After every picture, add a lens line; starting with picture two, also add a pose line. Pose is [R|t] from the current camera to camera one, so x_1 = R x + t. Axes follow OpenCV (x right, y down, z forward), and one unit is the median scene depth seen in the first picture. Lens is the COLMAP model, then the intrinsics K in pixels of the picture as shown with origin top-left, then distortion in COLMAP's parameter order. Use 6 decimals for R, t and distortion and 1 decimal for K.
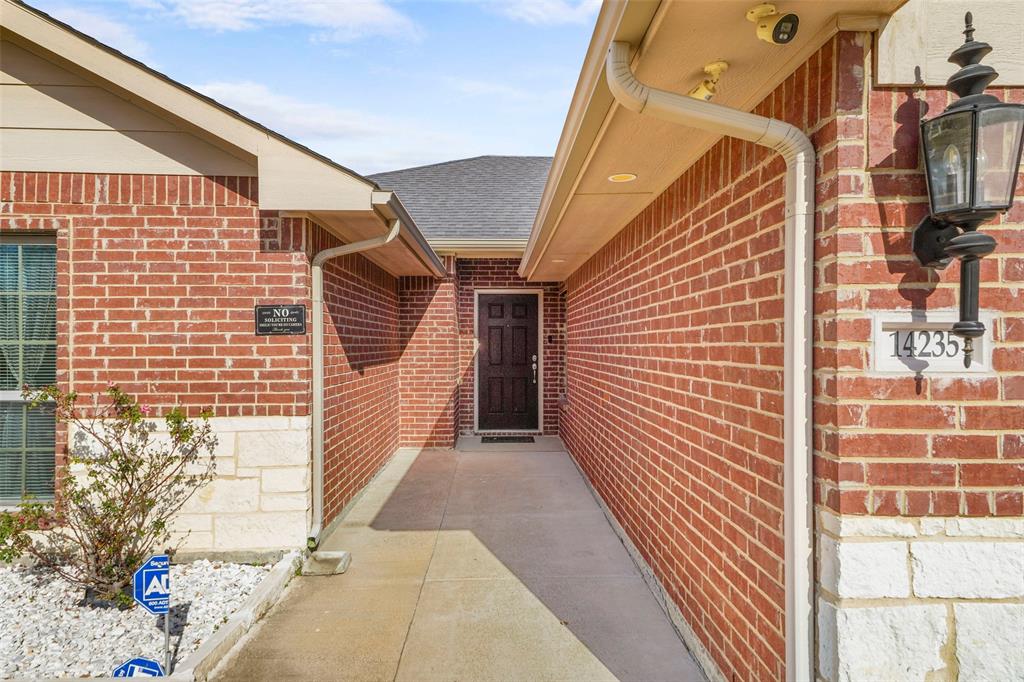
lens RADIAL K [[612.3, 0, 514.3], [0, 612.3, 346.6], [0, 0, 1]] dist [-0.004006, -0.000755]
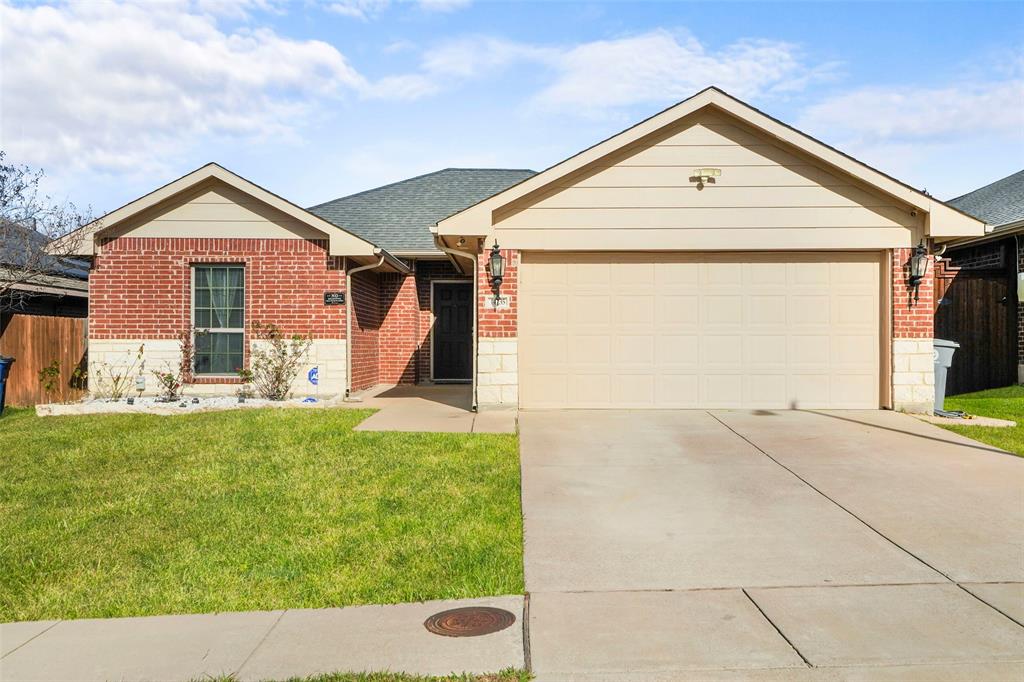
lens RADIAL K [[951.3, 0, 511.2], [0, 951.3, 338.9], [0, 0, 1]] dist [-0.000734, 0.000000]
pose [[0.999559, 0.001231, -0.029677, 0.422563], [-0.001603, 0.999921, -0.012495, 0.160128], [0.029659, 0.012537, 0.999481, -2.721373]]
